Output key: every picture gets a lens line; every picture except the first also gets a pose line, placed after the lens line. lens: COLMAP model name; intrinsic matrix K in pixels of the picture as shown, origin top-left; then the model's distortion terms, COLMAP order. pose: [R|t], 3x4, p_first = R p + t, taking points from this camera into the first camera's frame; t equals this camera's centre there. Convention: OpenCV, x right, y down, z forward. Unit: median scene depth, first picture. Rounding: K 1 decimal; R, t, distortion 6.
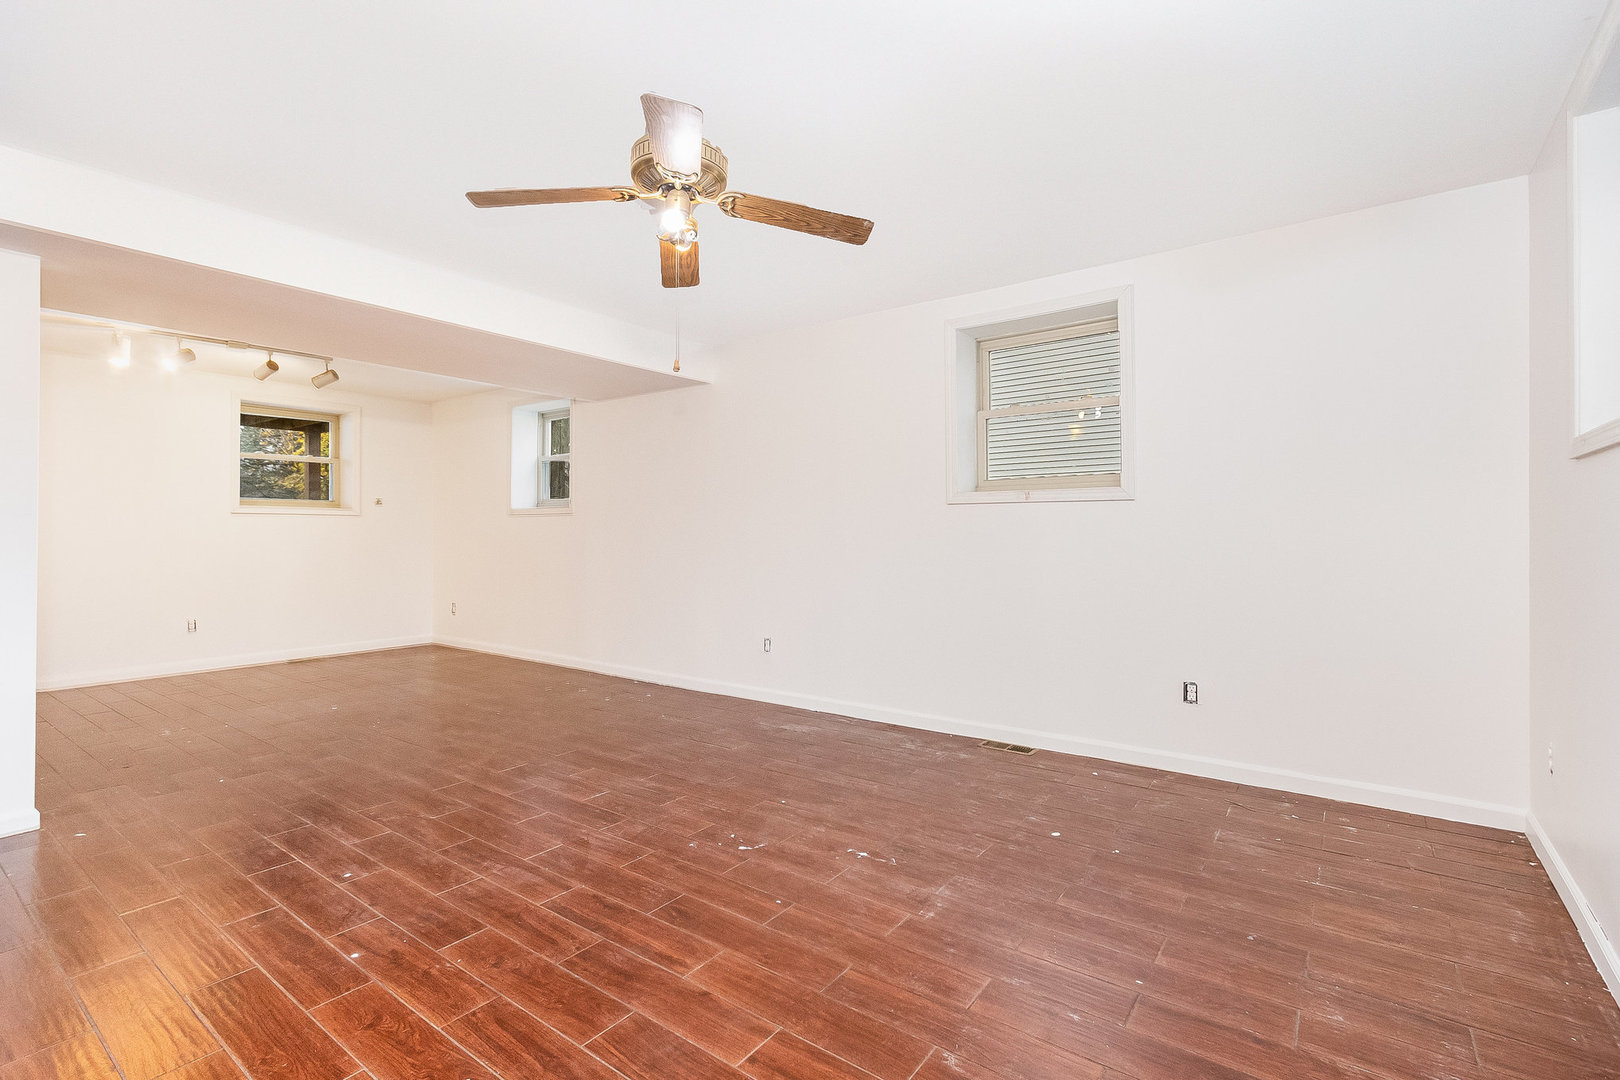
lens RADIAL K [[742.0, 0, 811.8], [0, 742.0, 529.7], [0, 0, 1]] dist [0.003500, -0.000861]
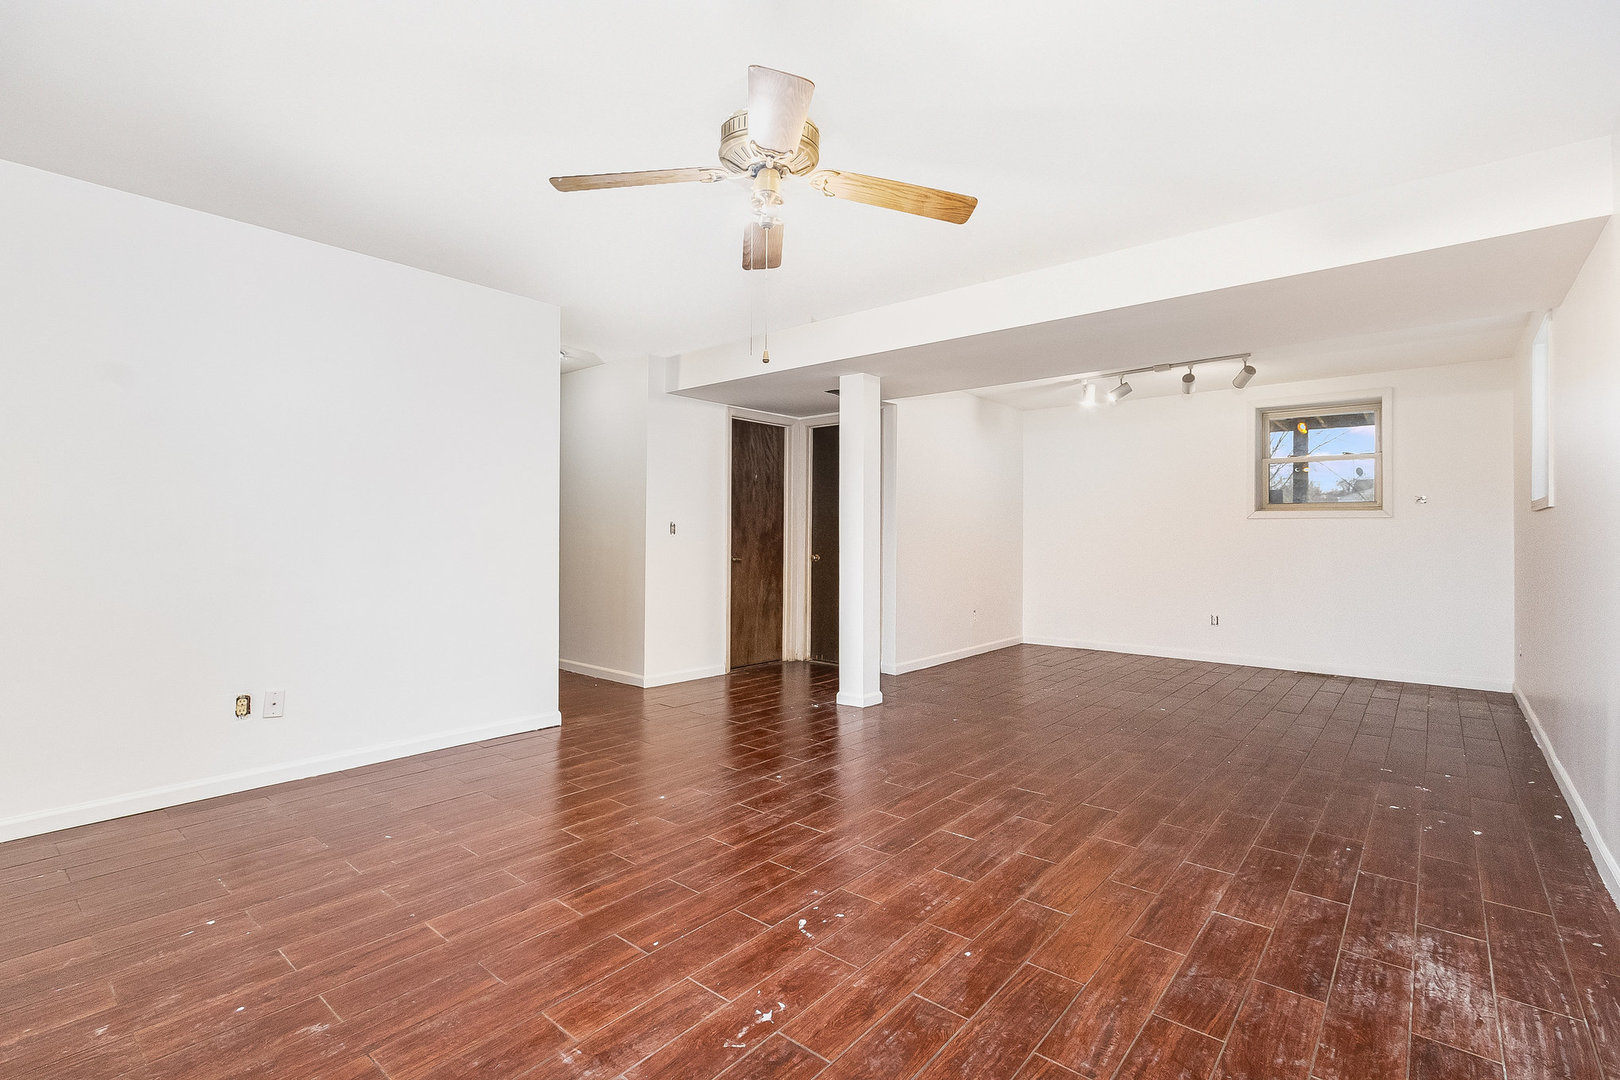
lens RADIAL K [[742.0, 0, 812.9], [0, 742.0, 543.0], [0, 0, 1]] dist [0.003500, -0.000861]
pose [[-0.065585, 0.013609, -0.997754, 0.748142], [-0.000167, 0.999907, 0.013649, -0.001009], [0.997847, 0.001061, -0.065577, 1.110361]]
